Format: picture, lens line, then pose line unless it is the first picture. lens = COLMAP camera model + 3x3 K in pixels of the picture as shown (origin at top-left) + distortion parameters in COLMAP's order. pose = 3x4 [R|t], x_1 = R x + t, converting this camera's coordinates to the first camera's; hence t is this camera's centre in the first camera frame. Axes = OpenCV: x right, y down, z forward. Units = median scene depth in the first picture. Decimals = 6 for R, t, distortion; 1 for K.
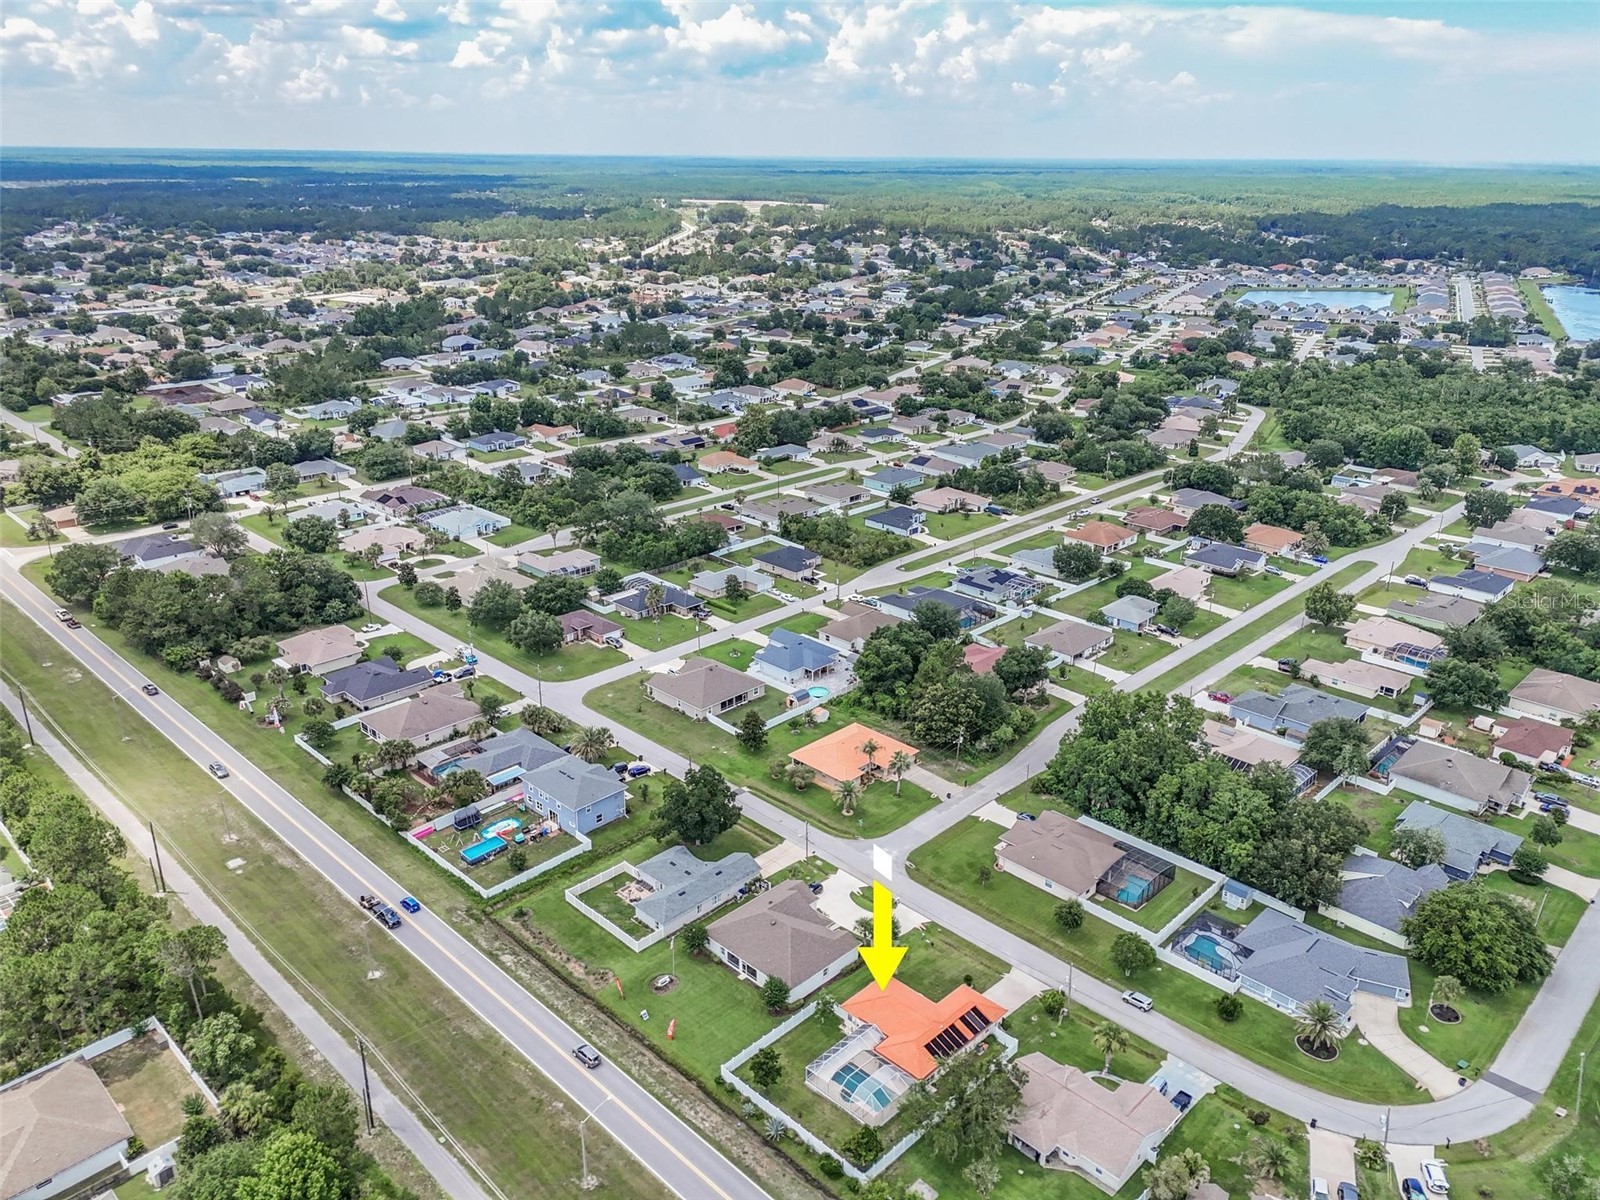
lens RADIAL K [[1169.5, 0, 799.7], [0, 1169.5, 605.8], [0, 0, 1]] dist [0.077880, -0.071985]
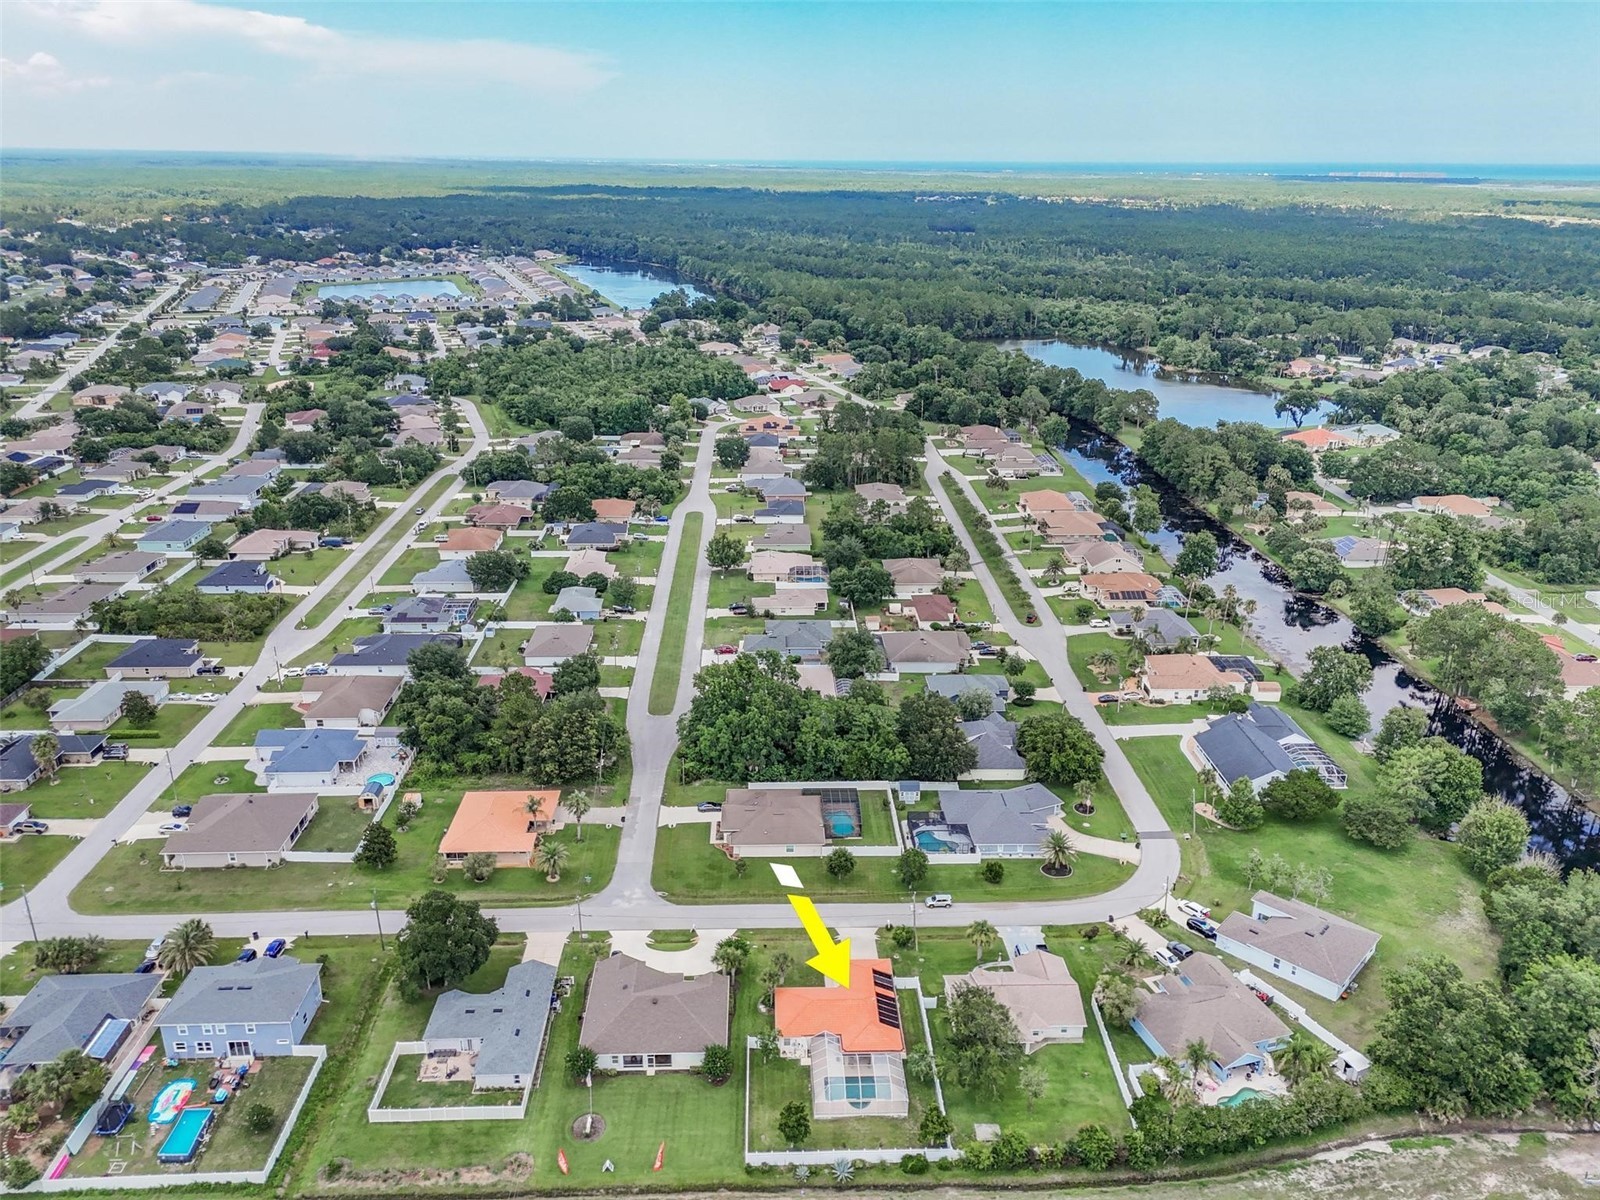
lens RADIAL K [[1169.5, 0, 799.7], [0, 1169.5, 605.8], [0, 0, 1]] dist [0.077880, -0.071985]
pose [[0.689311, -0.260027, 0.676192, -0.277474], [0.256389, 0.960521, 0.108001, -0.053525], [-0.677580, 0.098922, 0.728766, 0.133309]]
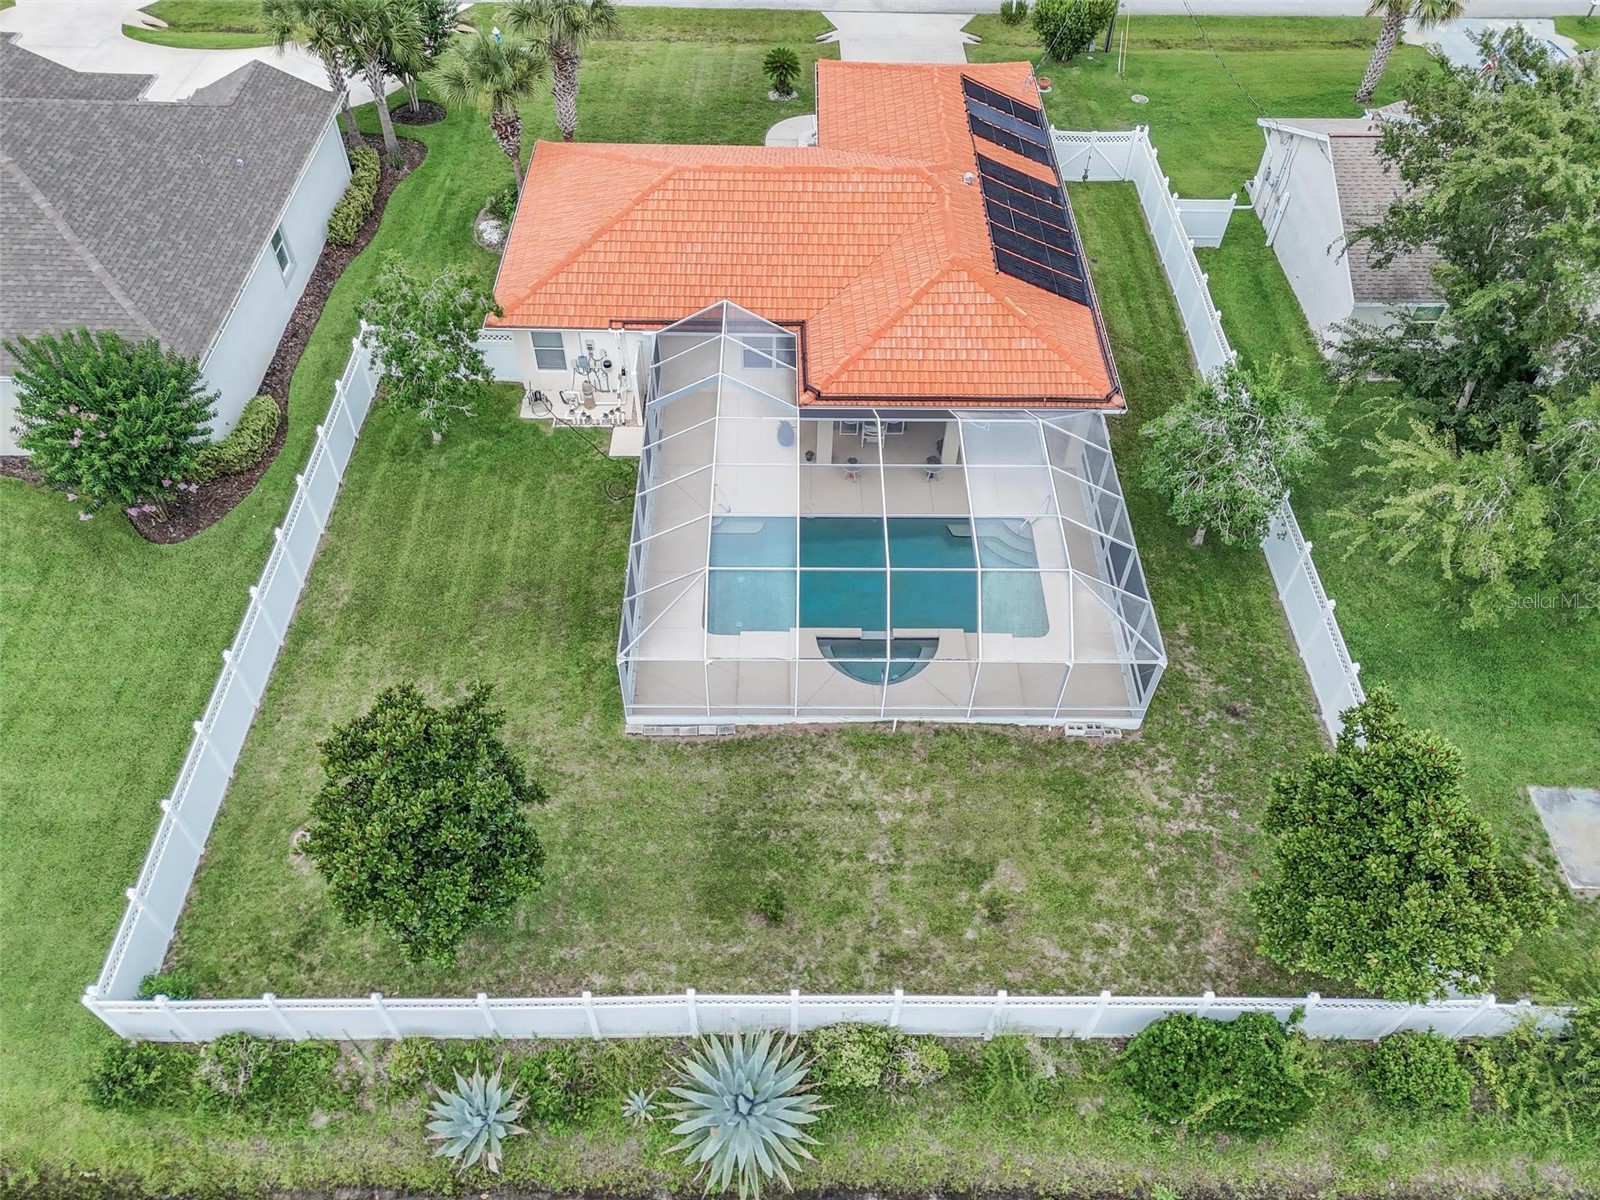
lens RADIAL K [[1169.5, 0, 799.7], [0, 1169.5, 605.8], [0, 0, 1]] dist [0.077880, -0.071985]
pose [[0.712309, -0.530126, 0.459981, -0.024003], [0.241166, 0.800330, 0.548918, 0.151686], [-0.659132, -0.280067, 0.697931, 0.438867]]
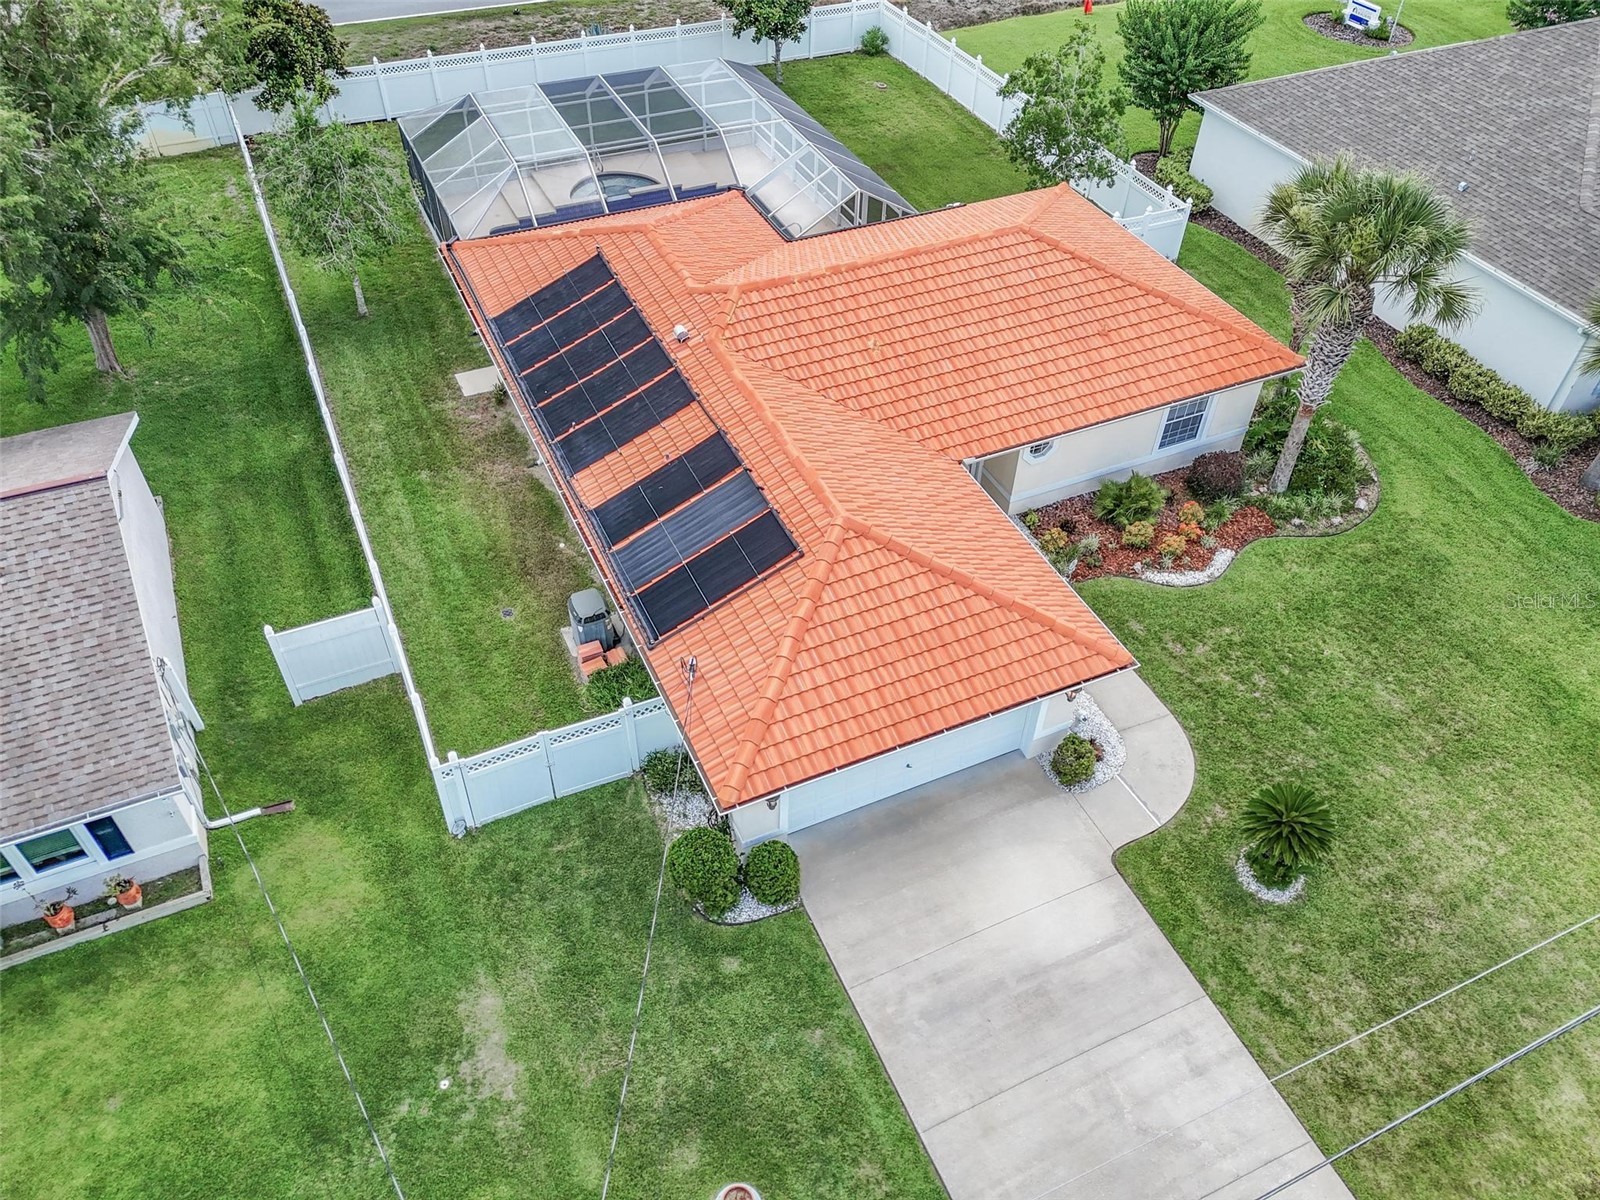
lens RADIAL K [[1169.5, 0, 799.7], [0, 1169.5, 605.8], [0, 0, 1]] dist [0.077880, -0.071985]
pose [[-0.355142, 0.643953, -0.677642, 0.126944], [-0.356428, 0.576858, 0.734979, 0.133498], [0.864195, 0.502552, 0.024657, 0.534306]]
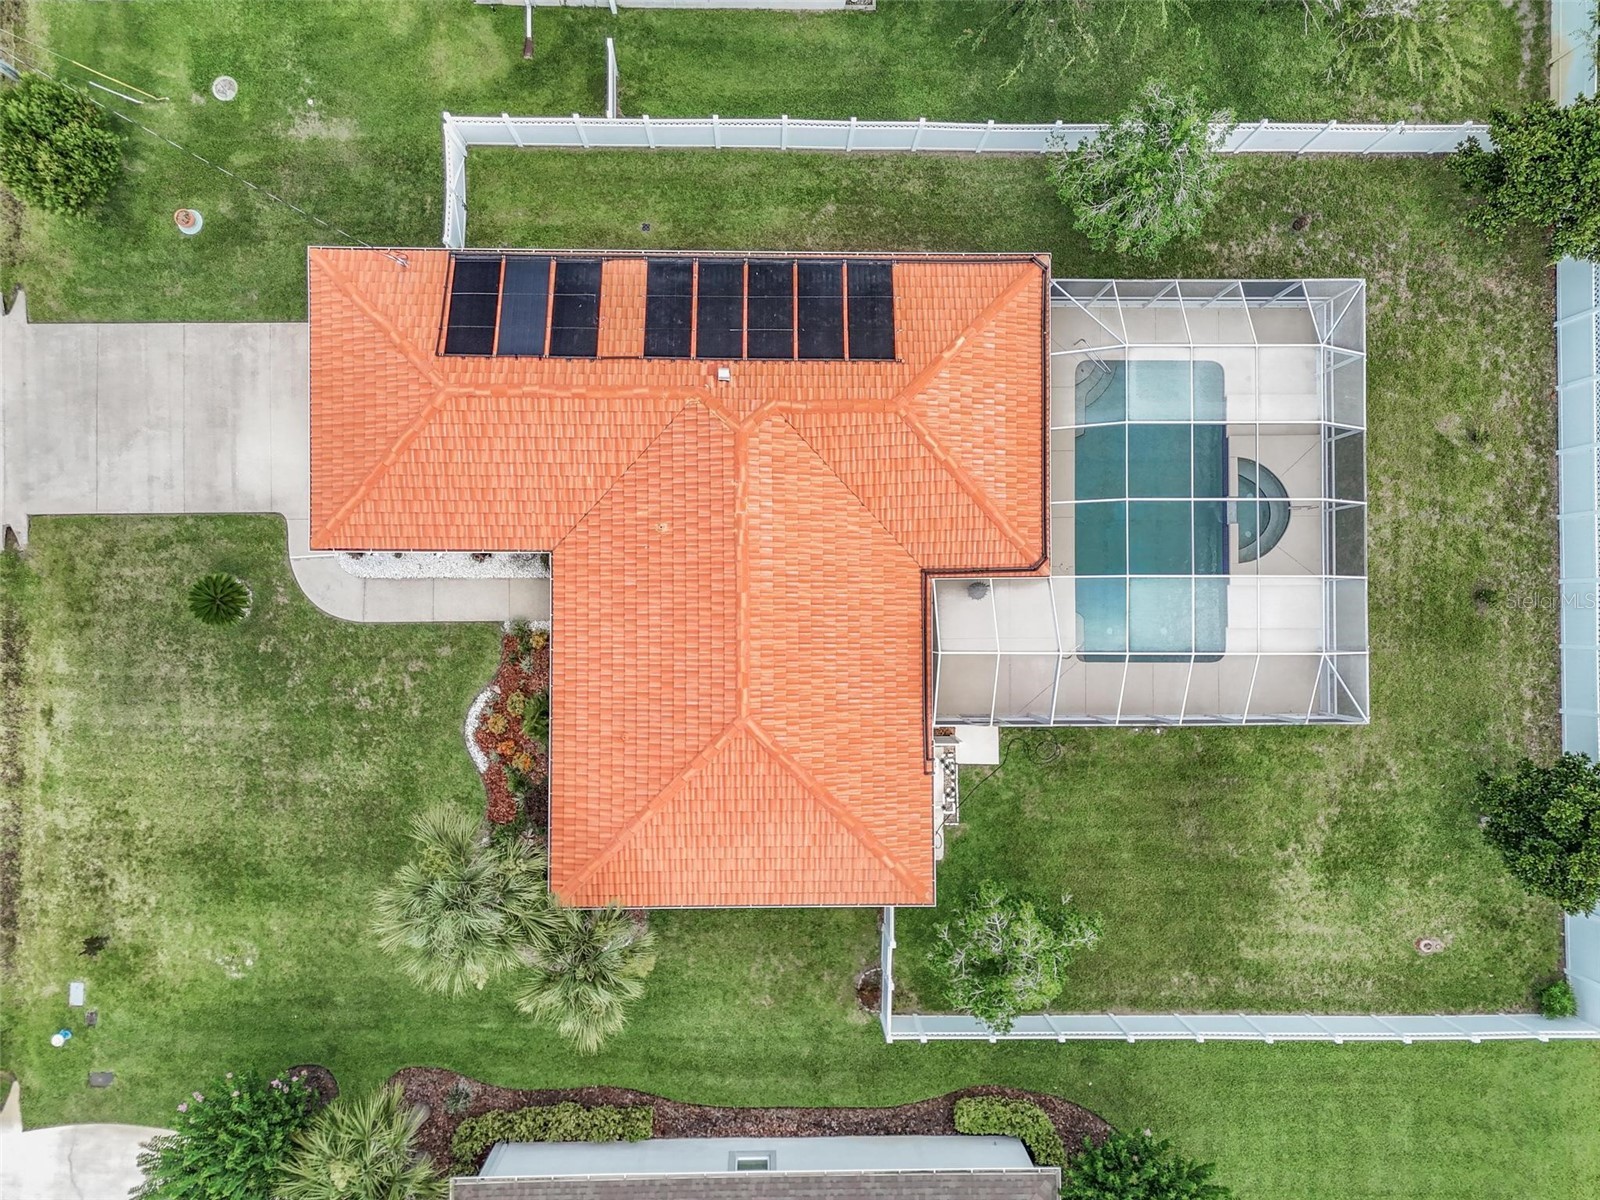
lens RADIAL K [[1169.5, 0, 799.7], [0, 1169.5, 605.8], [0, 0, 1]] dist [0.077880, -0.071985]
pose [[-0.701023, -0.712834, -0.020834, 0.046457], [0.219772, -0.243740, 0.944612, 0.091285], [-0.678430, 0.657616, 0.327528, 0.496514]]
